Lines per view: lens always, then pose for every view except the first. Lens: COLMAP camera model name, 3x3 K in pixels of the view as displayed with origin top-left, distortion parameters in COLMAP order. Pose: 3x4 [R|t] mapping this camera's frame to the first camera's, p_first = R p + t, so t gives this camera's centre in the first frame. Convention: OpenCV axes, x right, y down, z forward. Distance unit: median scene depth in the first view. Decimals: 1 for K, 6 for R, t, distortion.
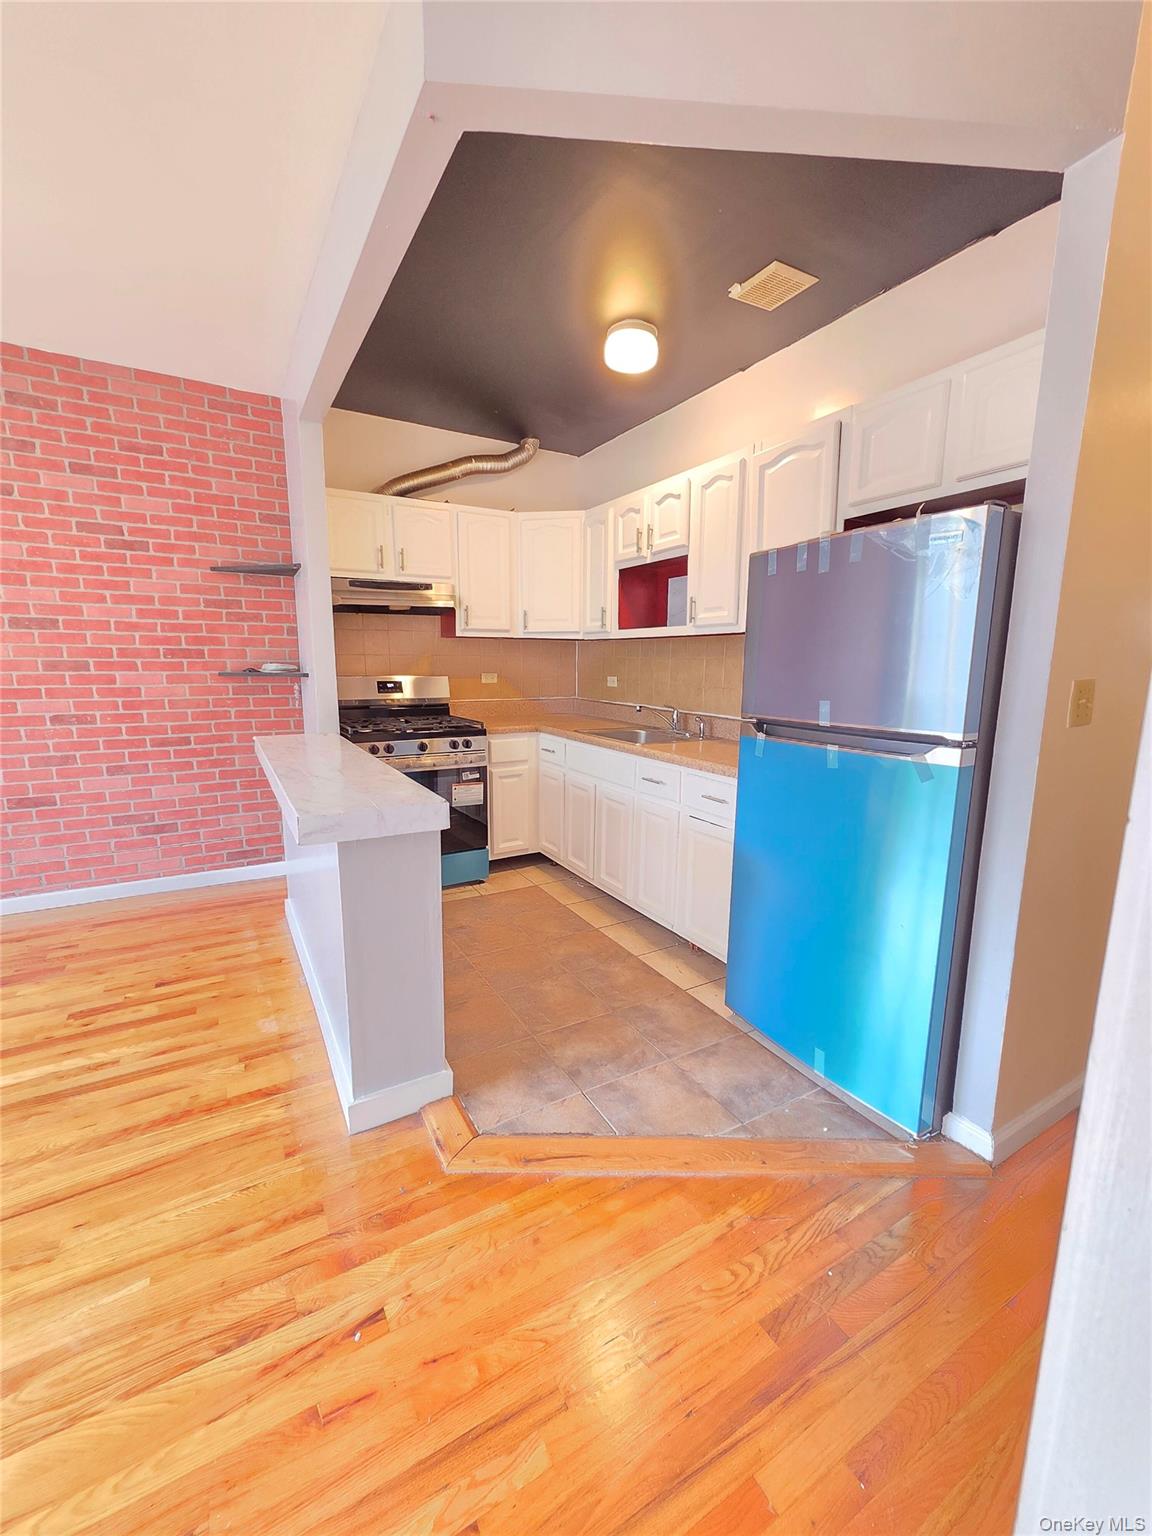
lens RADIAL K [[626.0, 0, 574.7], [0, 626.0, 766.8], [0, 0, 1]] dist [0.004757, -0.000821]
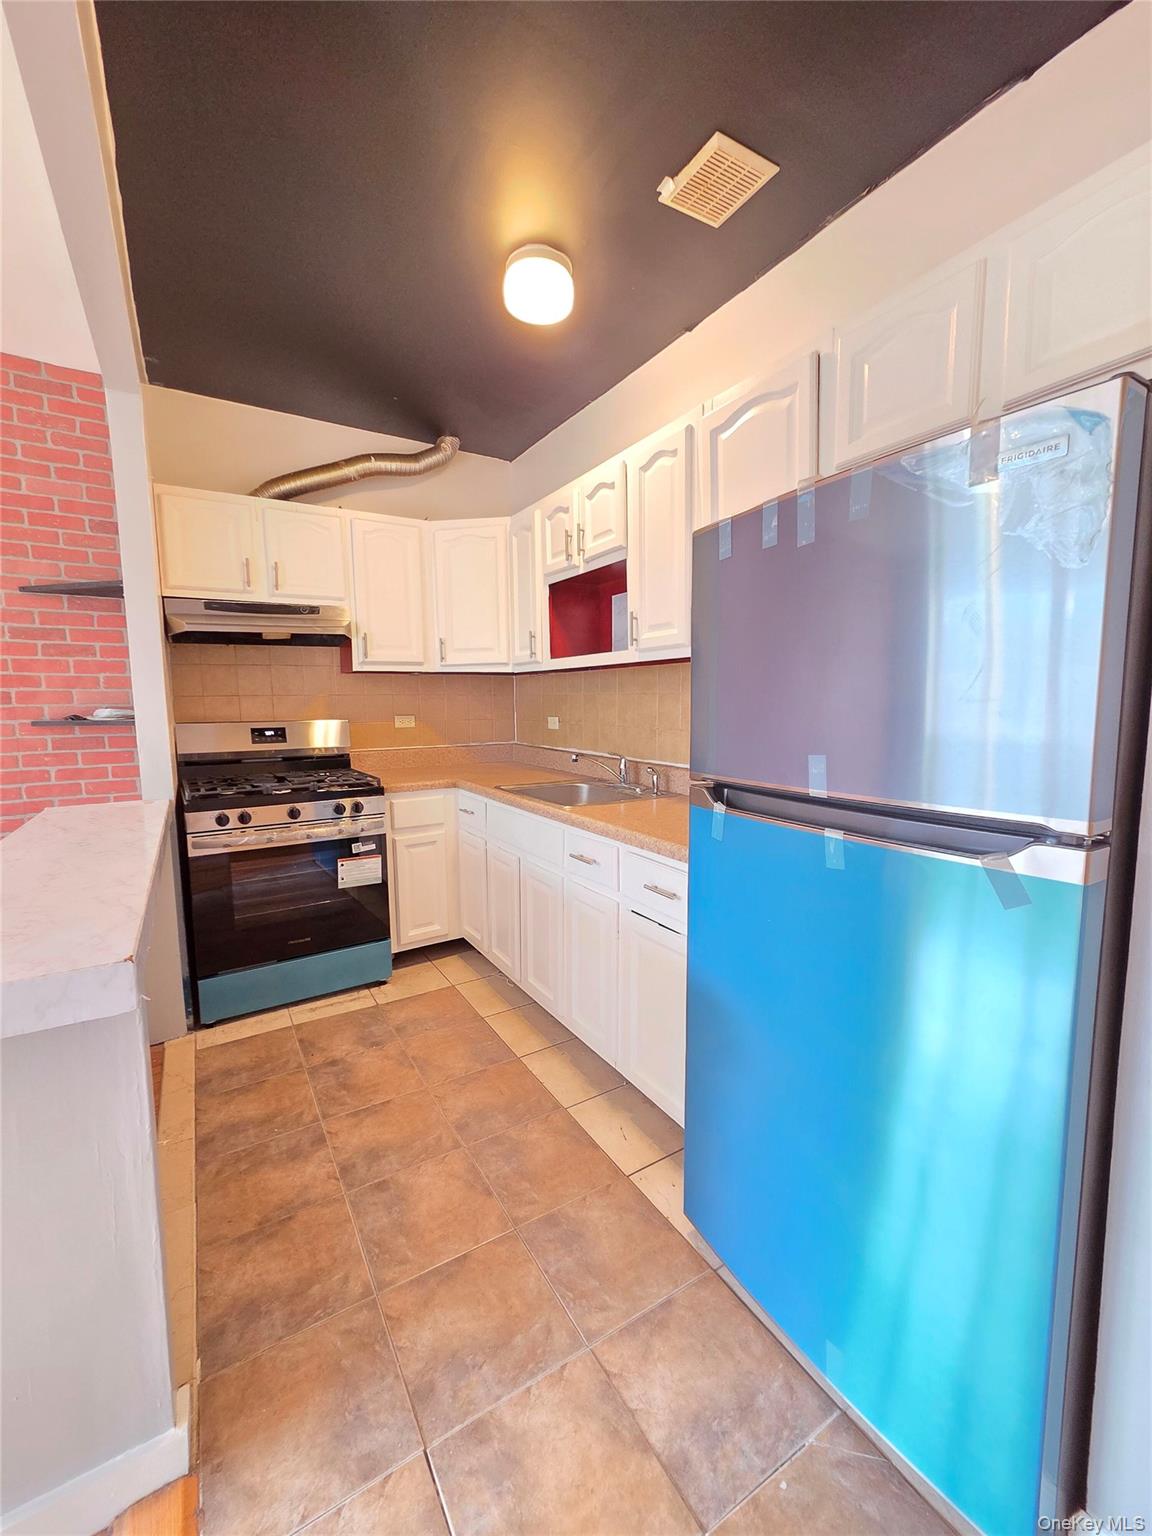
lens RADIAL K [[626.0, 0, 577.0], [0, 626.0, 768.0], [0, 0, 1]] dist [0.004757, -0.000821]
pose [[0.999390, -0.020925, 0.027976, 0.081595], [0.022530, 0.998043, -0.058330, -0.033897], [-0.026701, 0.058925, 0.997905, 0.218782]]
